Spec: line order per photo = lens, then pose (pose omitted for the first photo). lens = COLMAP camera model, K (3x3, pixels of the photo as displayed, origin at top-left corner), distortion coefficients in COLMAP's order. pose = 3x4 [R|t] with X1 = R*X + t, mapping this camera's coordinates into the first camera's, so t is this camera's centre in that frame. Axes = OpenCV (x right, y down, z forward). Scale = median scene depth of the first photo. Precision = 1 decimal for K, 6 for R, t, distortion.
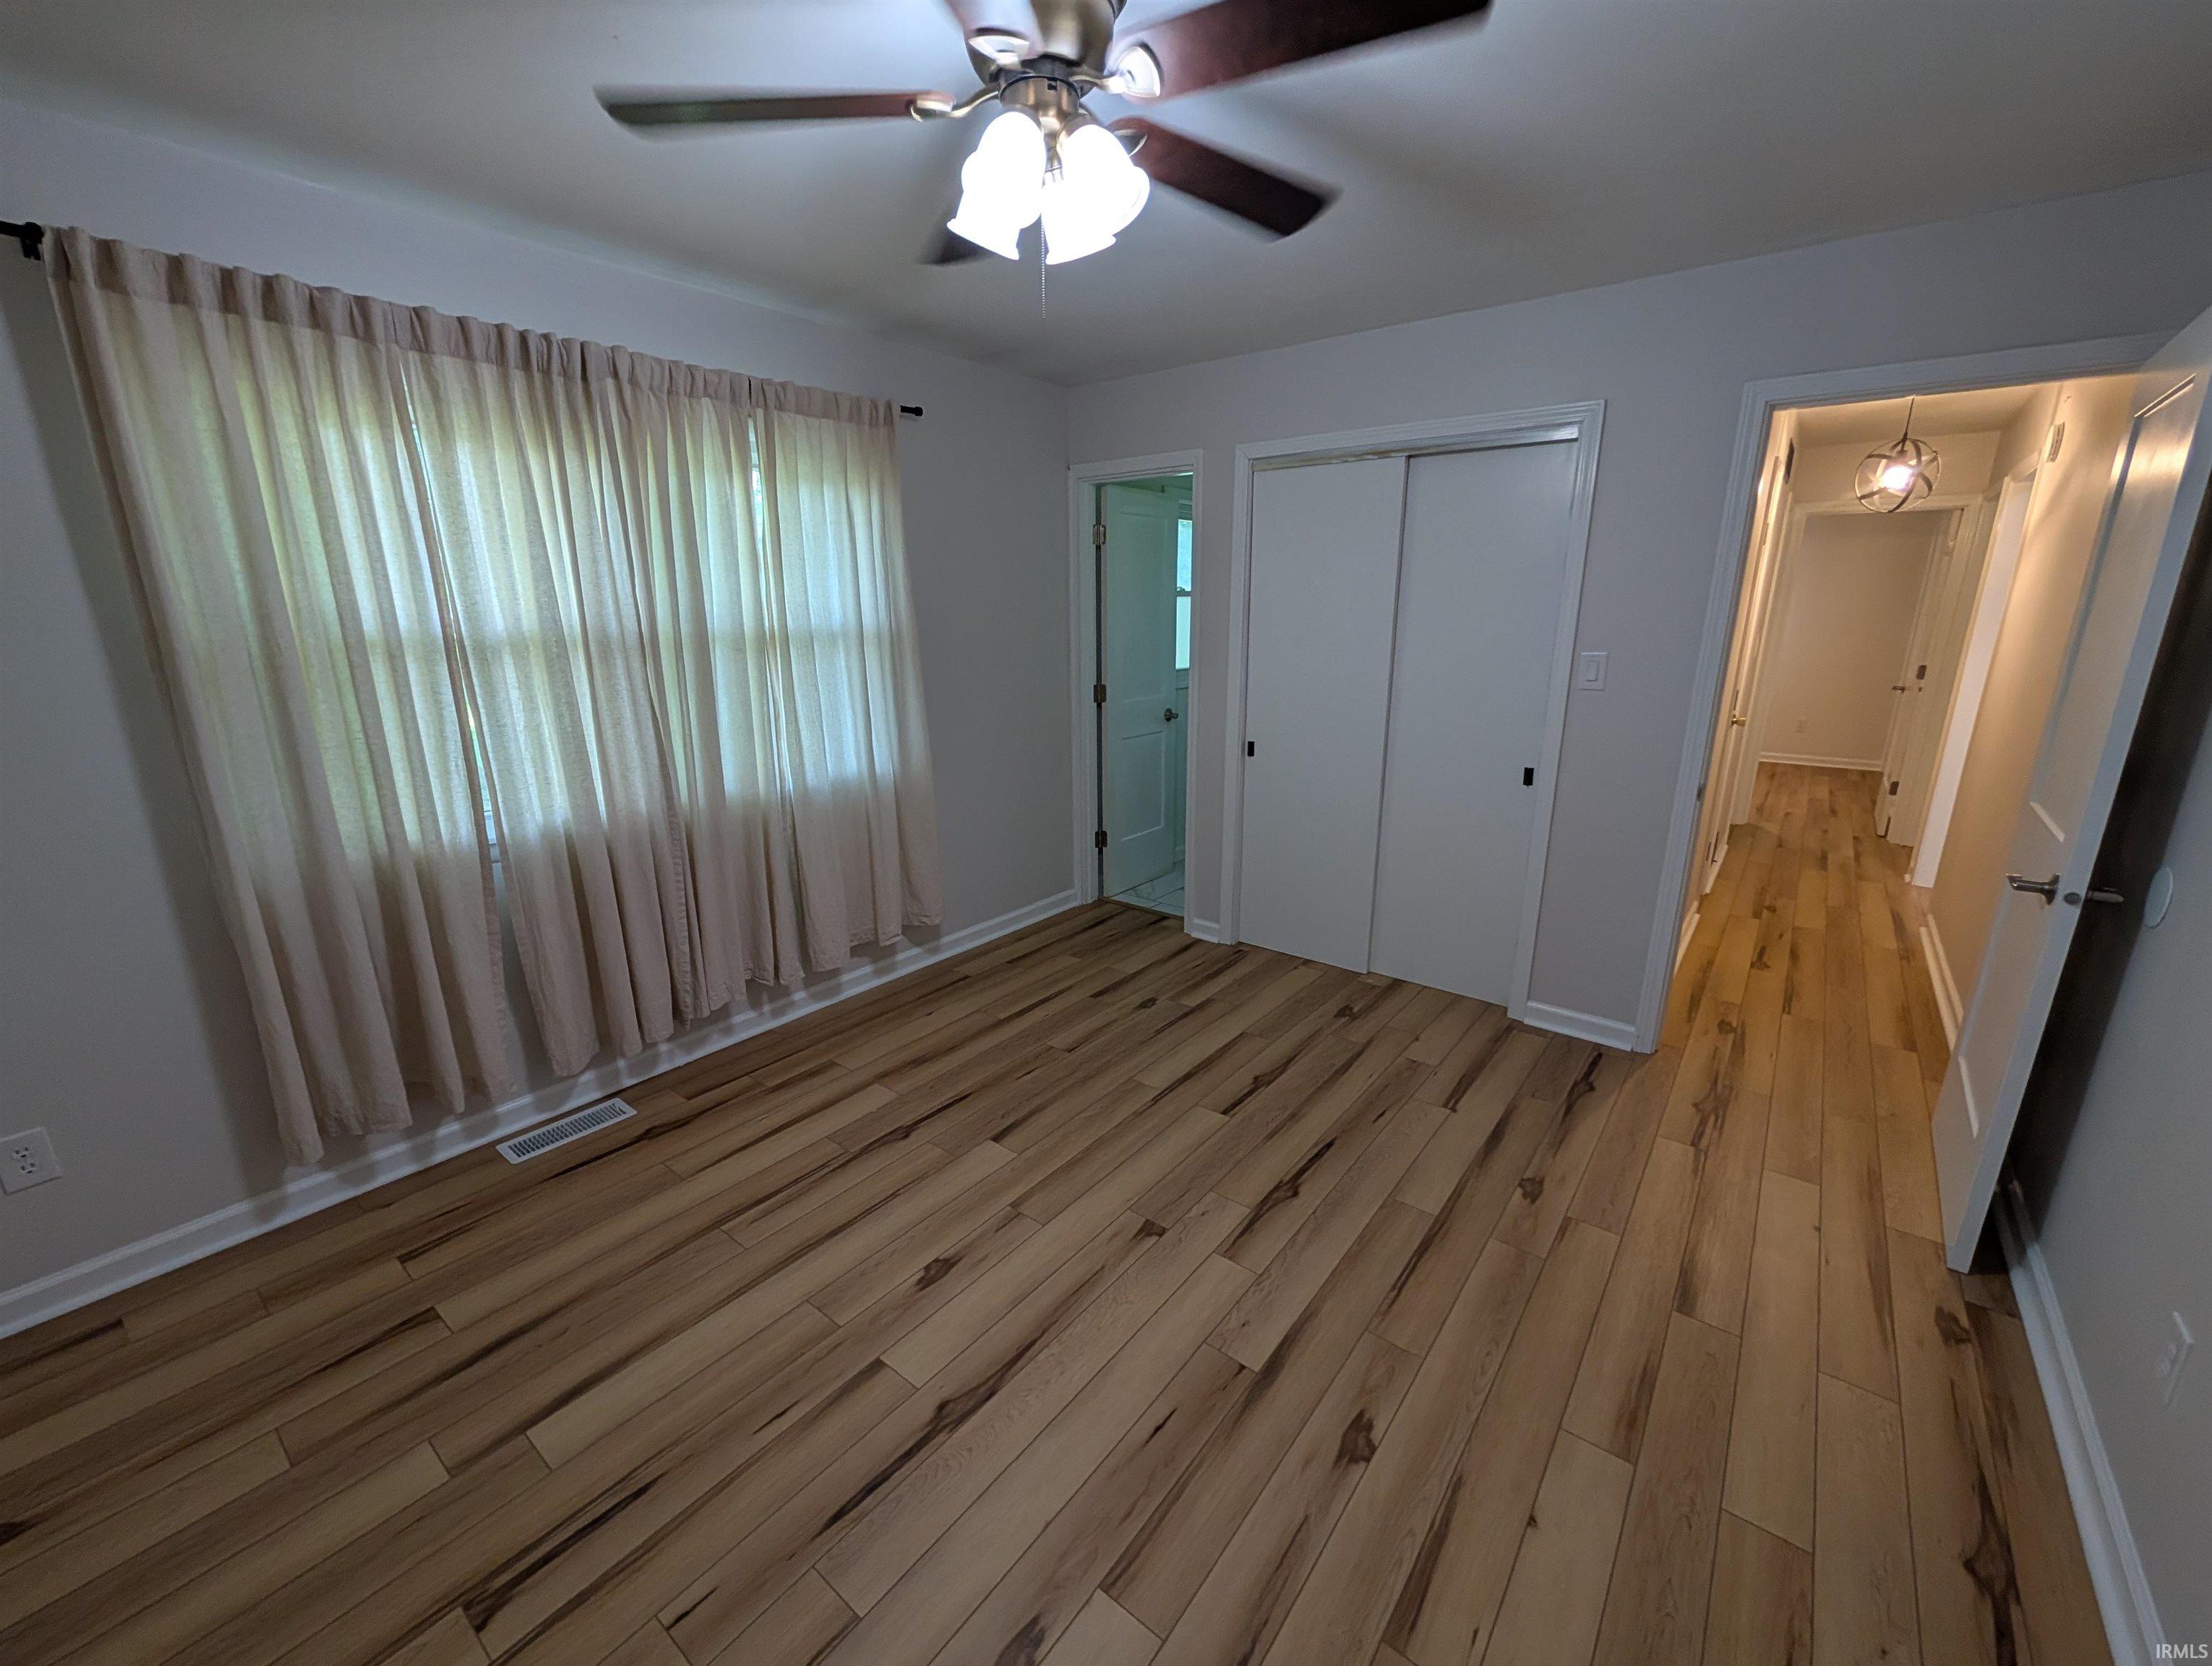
lens RADIAL K [[865.3, 0, 1112.3], [0, 865.3, 830.8], [0, 0, 1]] dist [0.002678, 0.000254]
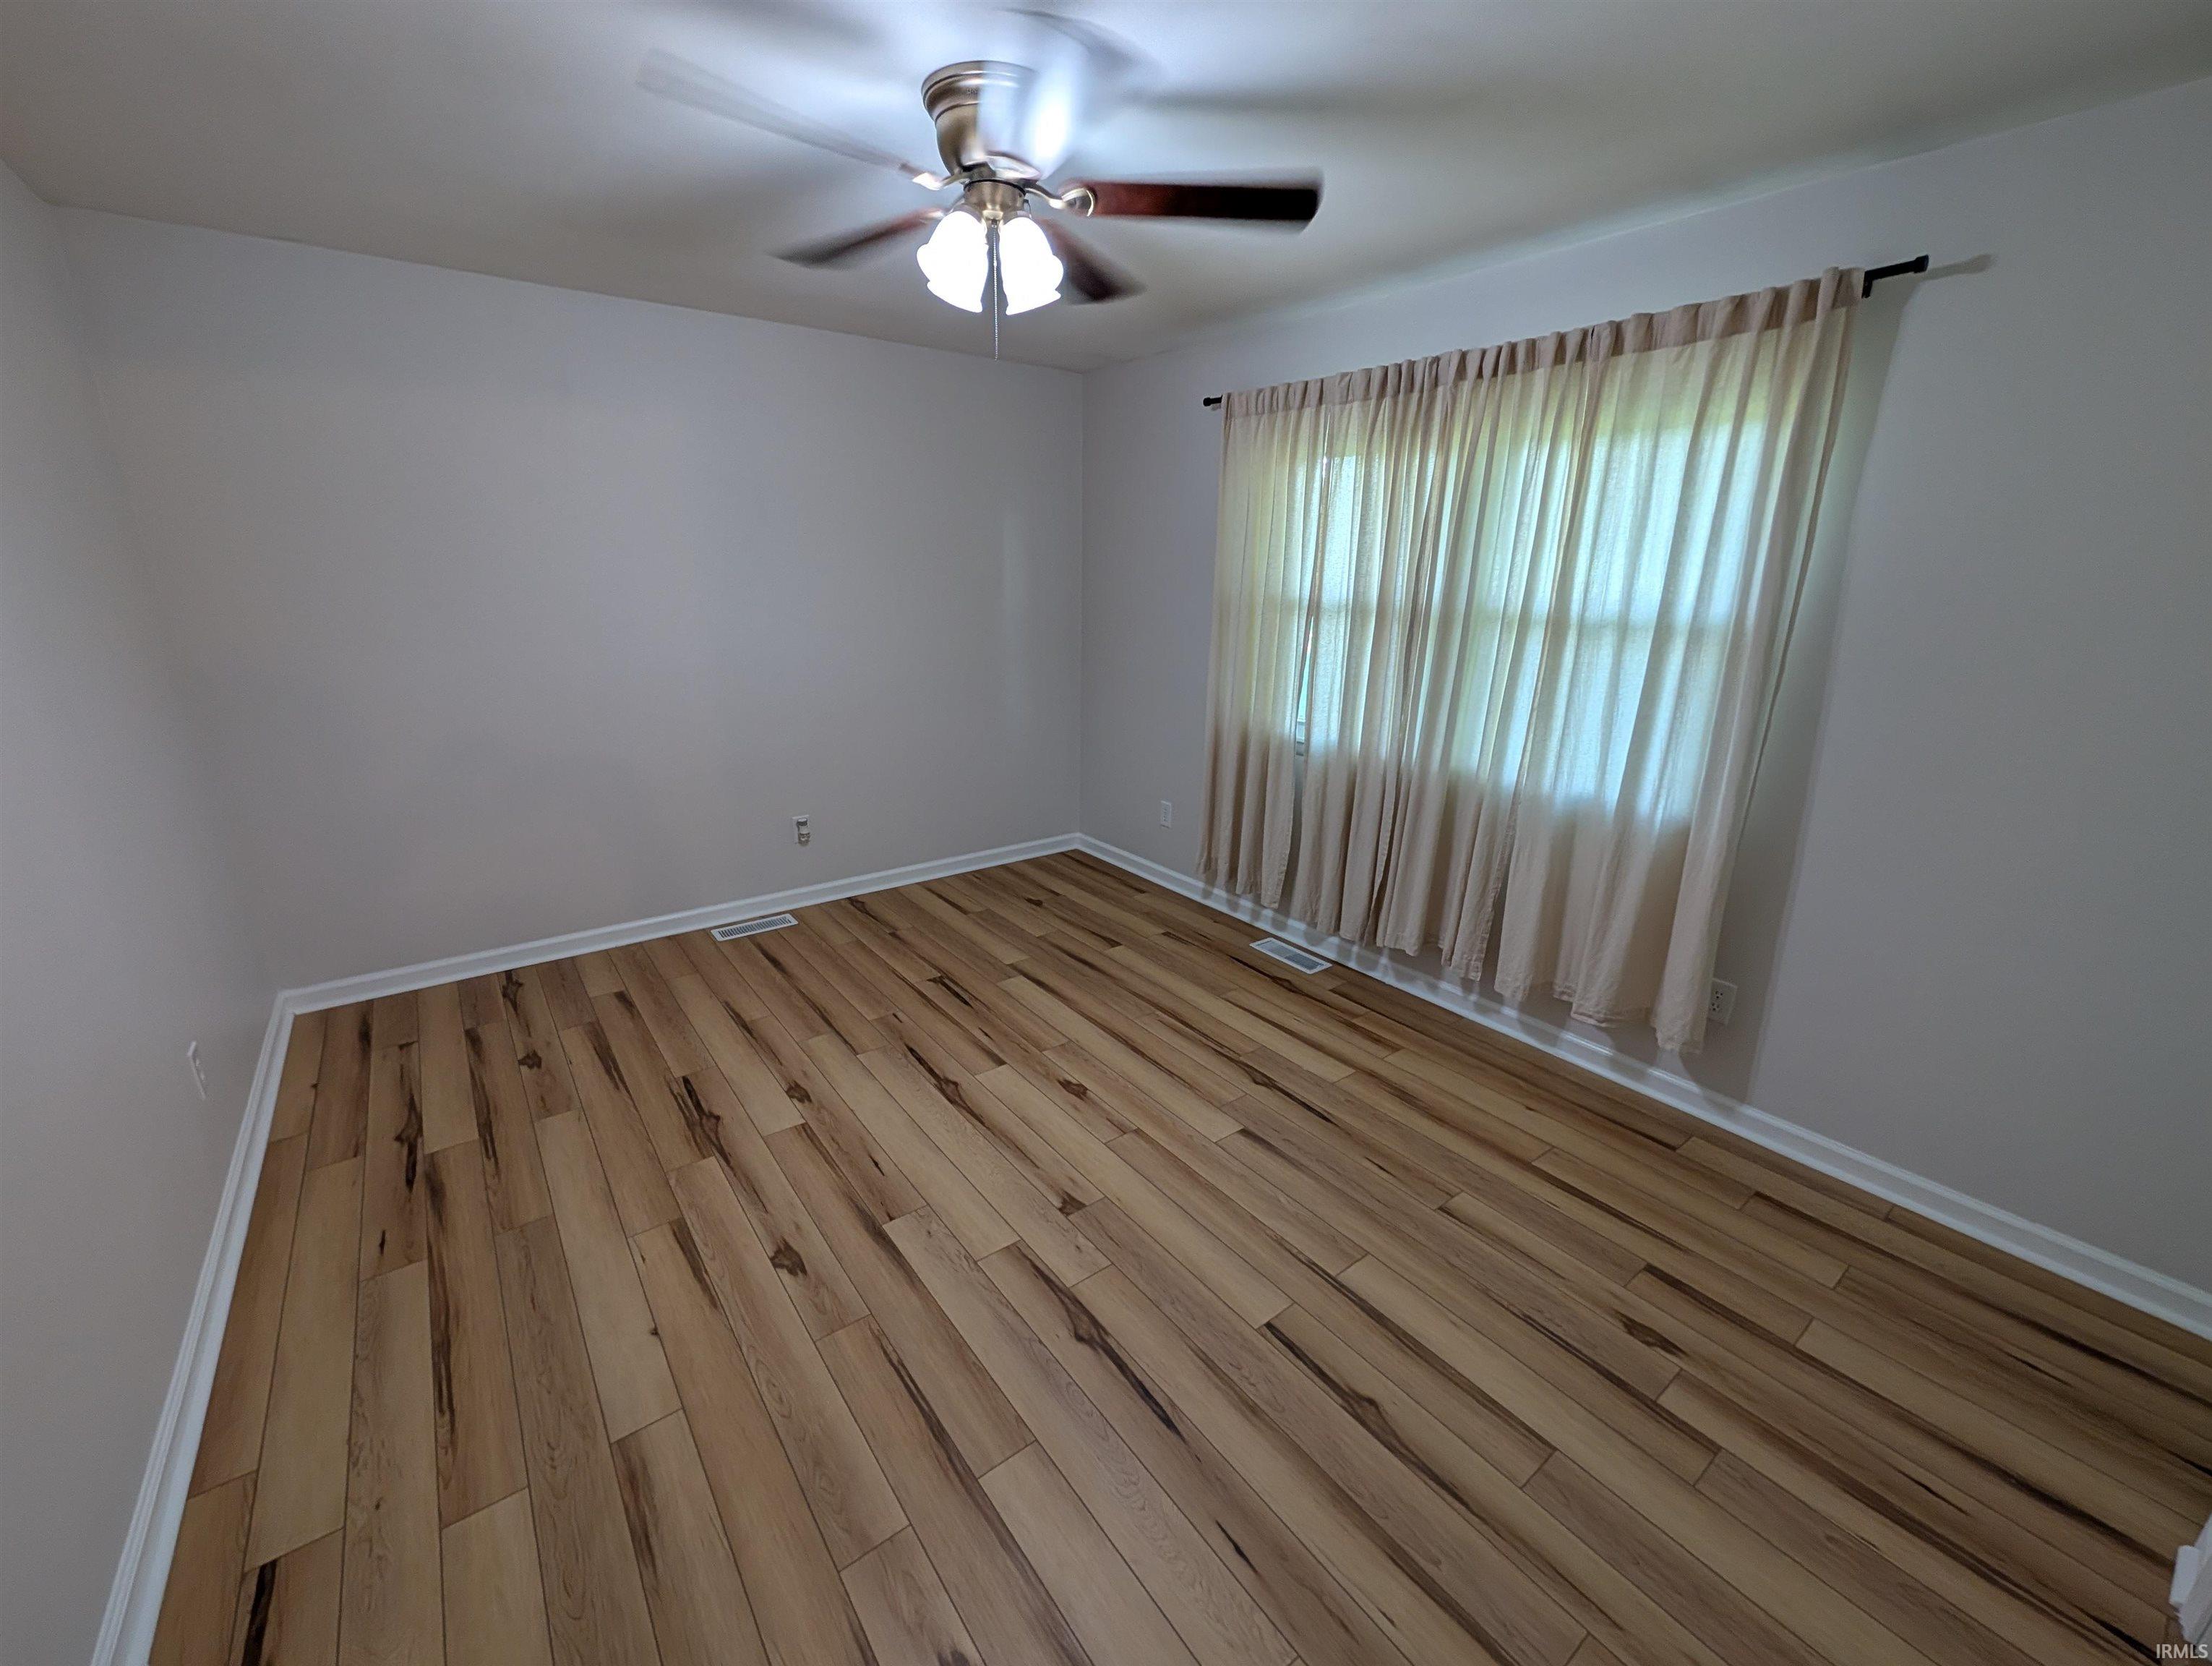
lens RADIAL K [[865.3, 0, 1084.3], [0, 865.3, 832.0], [0, 0, 1]] dist [0.002678, 0.000254]
pose [[-0.242360, 0.286909, -0.926793, 0.746891], [-0.257891, 0.901854, 0.346628, -0.252680], [0.935283, 0.323021, -0.144582, 0.890360]]
